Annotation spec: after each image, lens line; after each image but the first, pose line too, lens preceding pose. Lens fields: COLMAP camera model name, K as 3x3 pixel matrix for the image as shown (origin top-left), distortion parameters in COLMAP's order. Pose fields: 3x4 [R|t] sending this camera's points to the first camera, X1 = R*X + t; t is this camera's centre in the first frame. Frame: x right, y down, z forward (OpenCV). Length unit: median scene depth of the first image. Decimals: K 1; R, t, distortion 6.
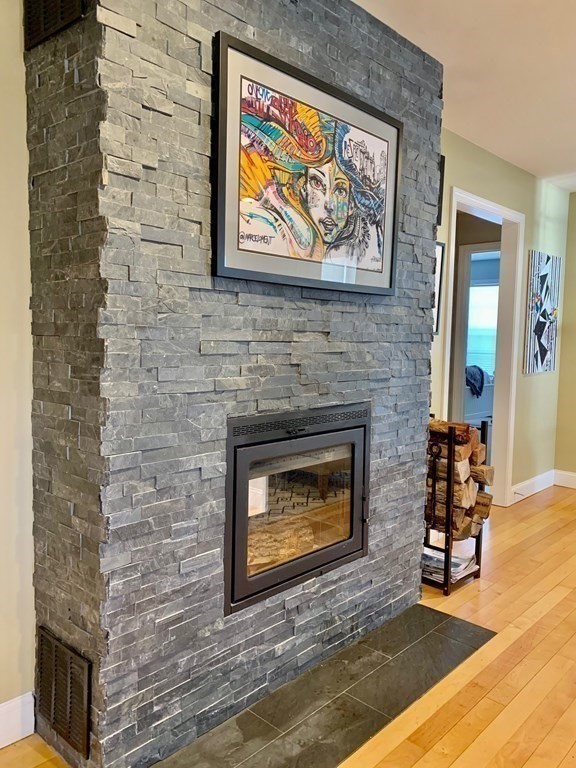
lens RADIAL K [[583.7, 0, 284.2], [0, 583.7, 381.6], [0, 0, 1]] dist [0.049734, -0.057955]
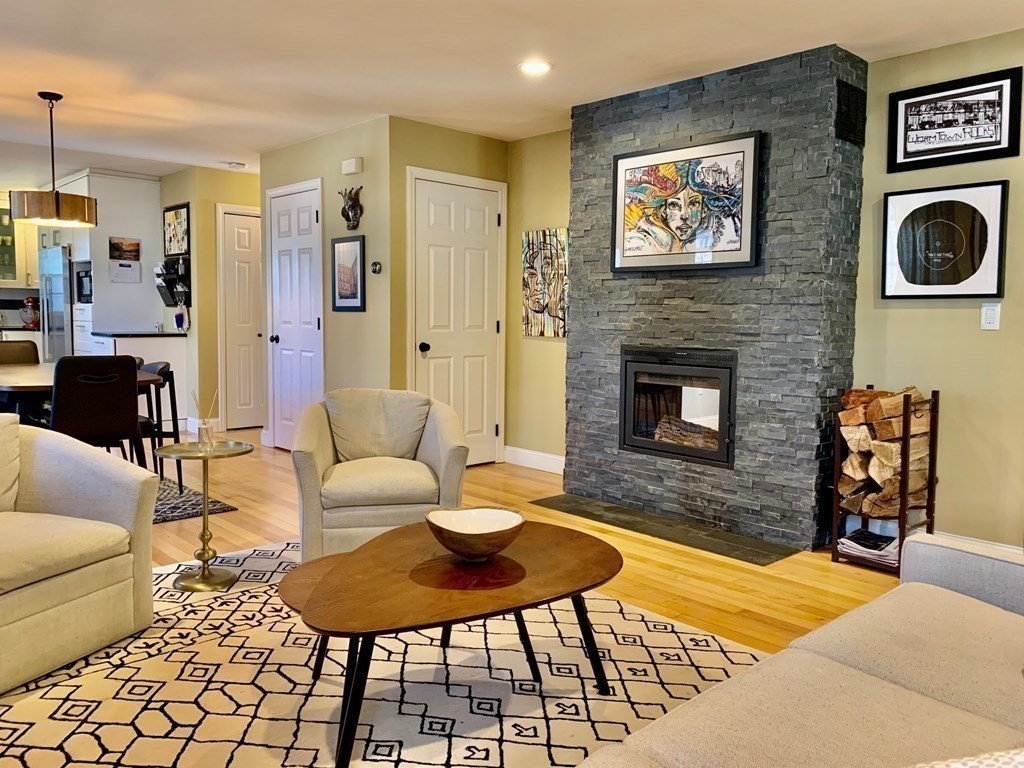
lens RADIAL K [[778.3, 0, 511.1], [0, 778.3, 375.5], [0, 0, 1]] dist [0.049734, -0.057955]
pose [[-0.057612, 0.061054, -0.996470, 2.046295], [-0.093609, 0.993401, 0.066278, 0.023463], [0.993941, 0.097097, -0.051517, 0.641566]]
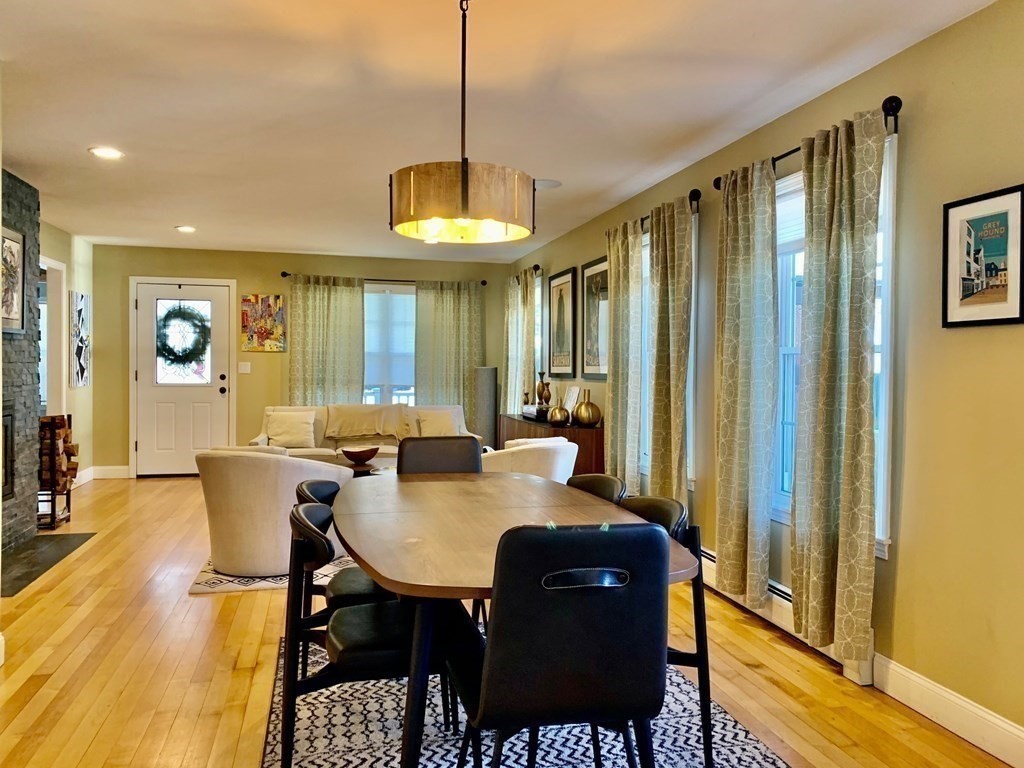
lens RADIAL K [[778.3, 0, 513.4], [0, 778.3, 380.9], [0, 0, 1]] dist [0.049734, -0.057955]
pose [[0.538719, -0.028273, 0.842011, -1.001360], [0.064447, 0.997891, -0.007726, 0.094168], [-0.840017, 0.058427, 0.539405, -1.420949]]
